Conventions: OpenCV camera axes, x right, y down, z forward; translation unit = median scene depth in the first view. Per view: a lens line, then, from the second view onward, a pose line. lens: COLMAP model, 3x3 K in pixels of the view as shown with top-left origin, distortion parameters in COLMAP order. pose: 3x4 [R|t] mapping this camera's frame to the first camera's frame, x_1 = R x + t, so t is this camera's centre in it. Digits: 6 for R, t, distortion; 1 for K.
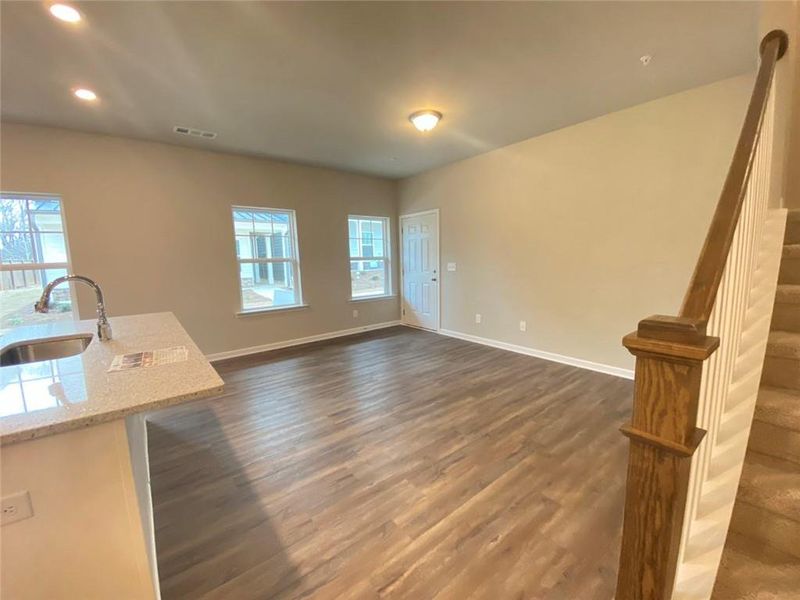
lens RADIAL K [[320.9, 0, 403.1], [0, 320.9, 297.7], [0, 0, 1]] dist [-0.000051, -0.012865]
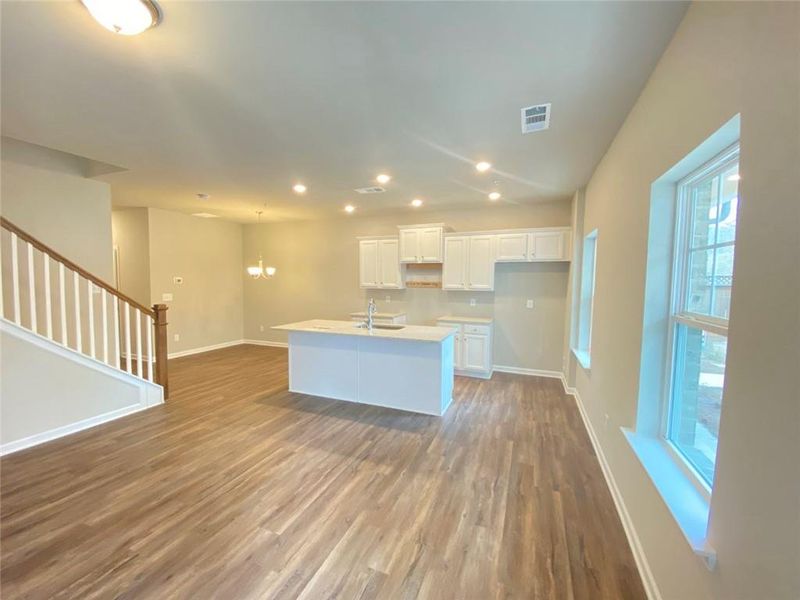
lens RADIAL K [[320.9, 0, 403.1], [0, 320.9, 297.7], [0, 0, 1]] dist [-0.000051, -0.012865]
pose [[-0.873656, 0.042893, -0.484650, -0.066043], [-0.052846, 0.981848, 0.182160, -0.346553], [0.483666, 0.184757, -0.855530, 2.098600]]
